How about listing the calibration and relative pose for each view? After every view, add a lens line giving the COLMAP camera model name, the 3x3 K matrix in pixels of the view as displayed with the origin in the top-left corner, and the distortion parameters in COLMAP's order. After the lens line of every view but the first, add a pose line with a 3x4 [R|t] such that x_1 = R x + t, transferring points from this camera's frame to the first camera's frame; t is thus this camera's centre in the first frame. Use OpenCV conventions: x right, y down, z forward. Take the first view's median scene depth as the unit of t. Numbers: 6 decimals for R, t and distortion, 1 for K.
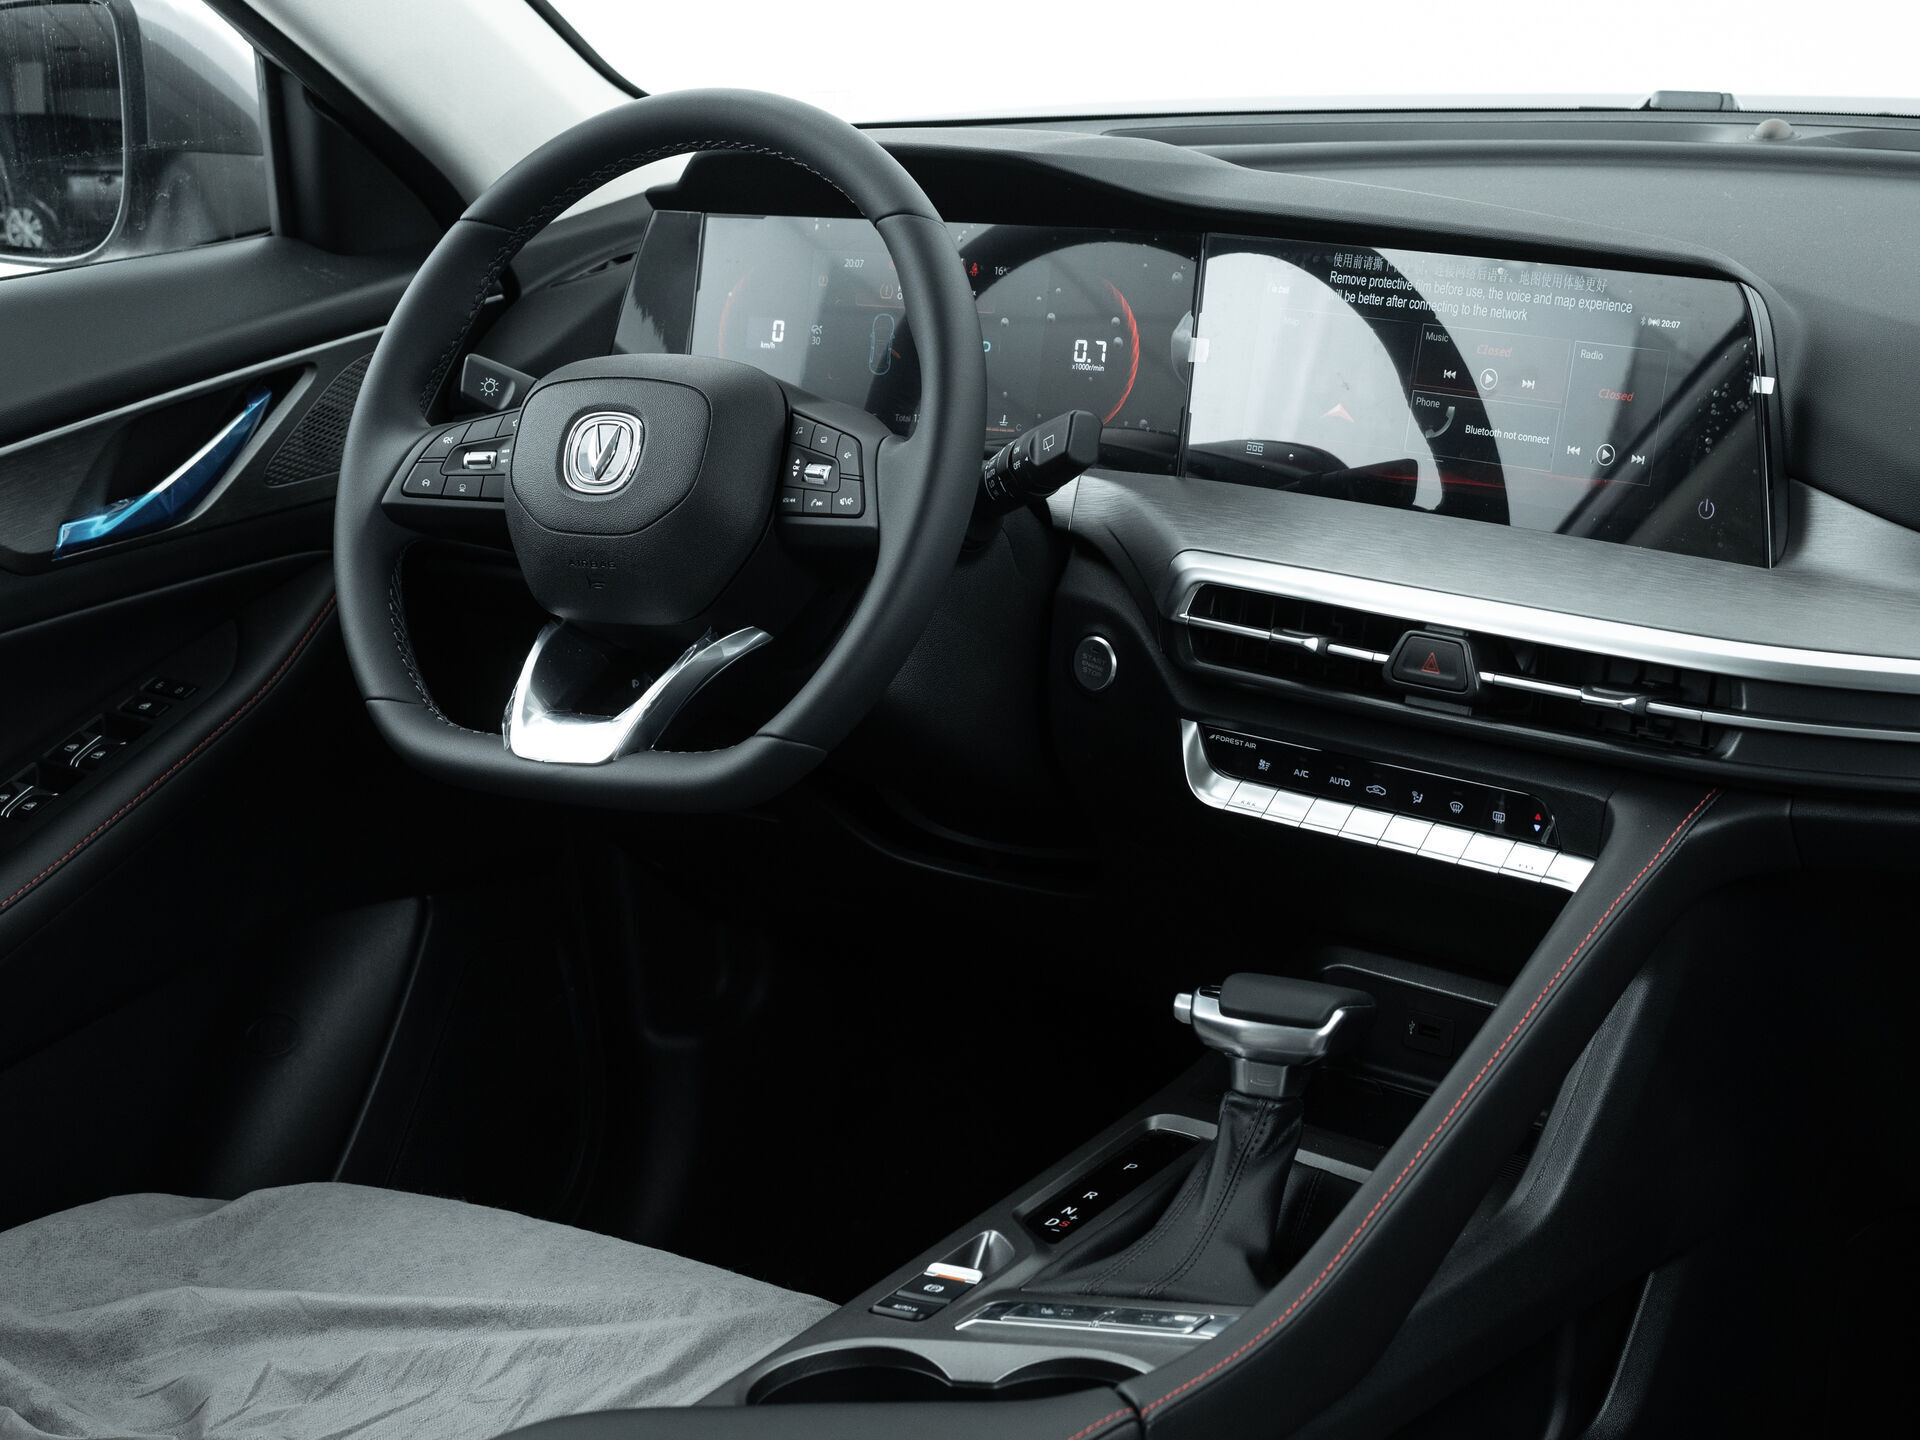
lens RADIAL K [[3475.3, 0, 1002.0], [0, 3475.3, 727.9], [0, 0, 1]] dist [-0.167390, 0.288162]
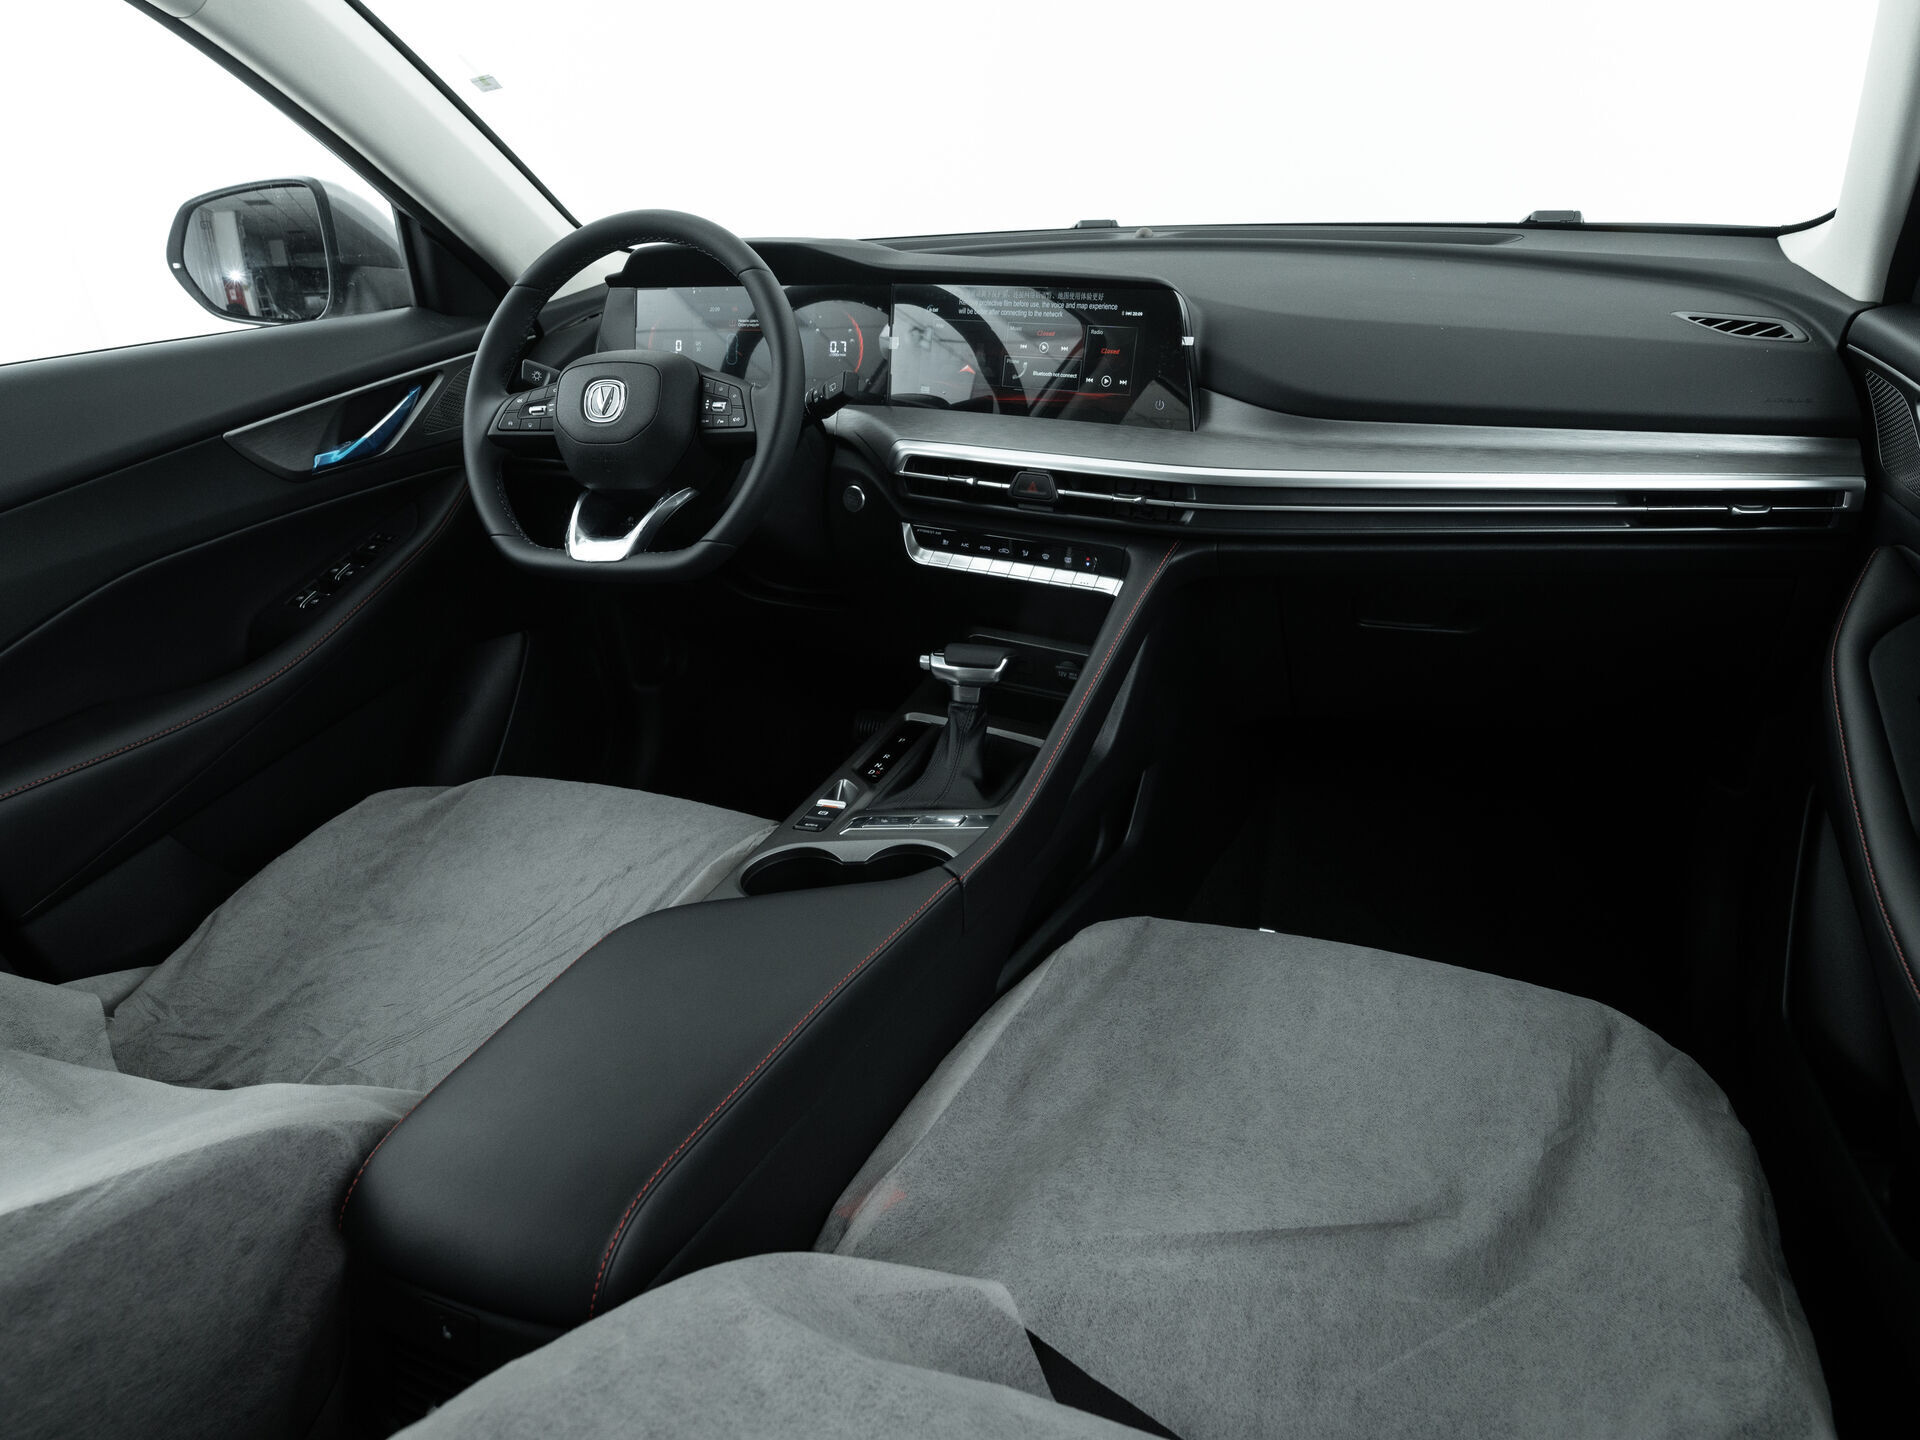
lens RADIAL K [[1258.2, 0, 960.0], [0, 1258.2, 720.0], [0, 0, 1]] dist [-0.029341, 0.001051]
pose [[0.980982, -0.081182, 0.176307, -0.058013], [0.055388, 0.987645, 0.146591, 0.005856], [-0.186030, -0.134038, 0.973358, 0.250572]]
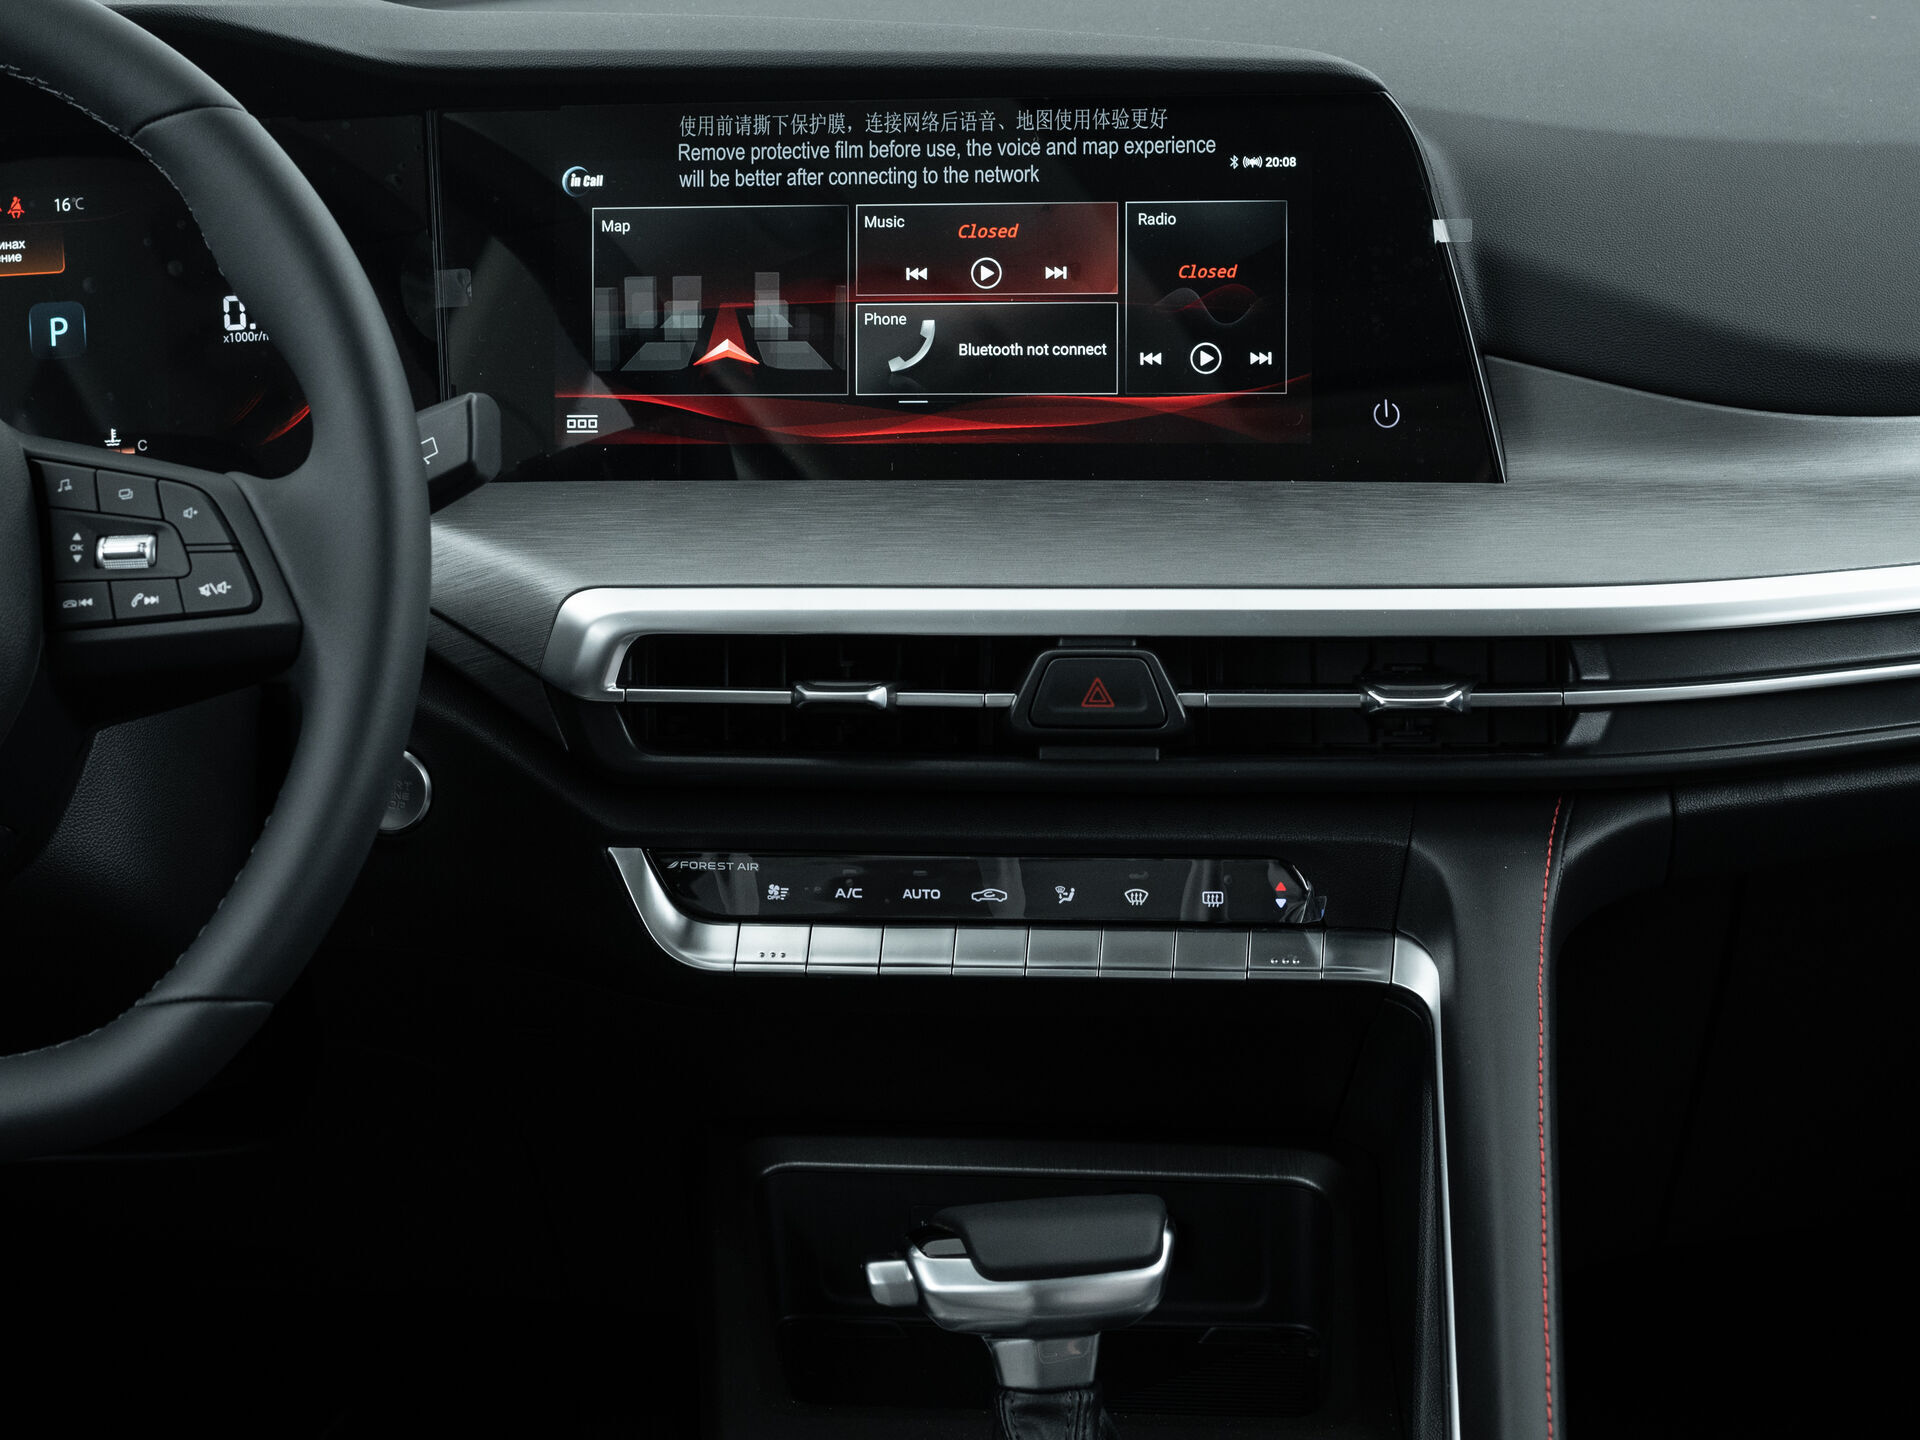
lens RADIAL K [[4011.5, 0, 925.6], [0, 4011.5, 620.3], [0, 0, 1]] dist [-0.107110, -0.130252]
pose [[0.822940, -0.154036, 0.546847, -0.311546], [0.166135, 0.985716, 0.027643, -0.056829], [-0.543294, 0.068102, 0.836776, 0.346355]]
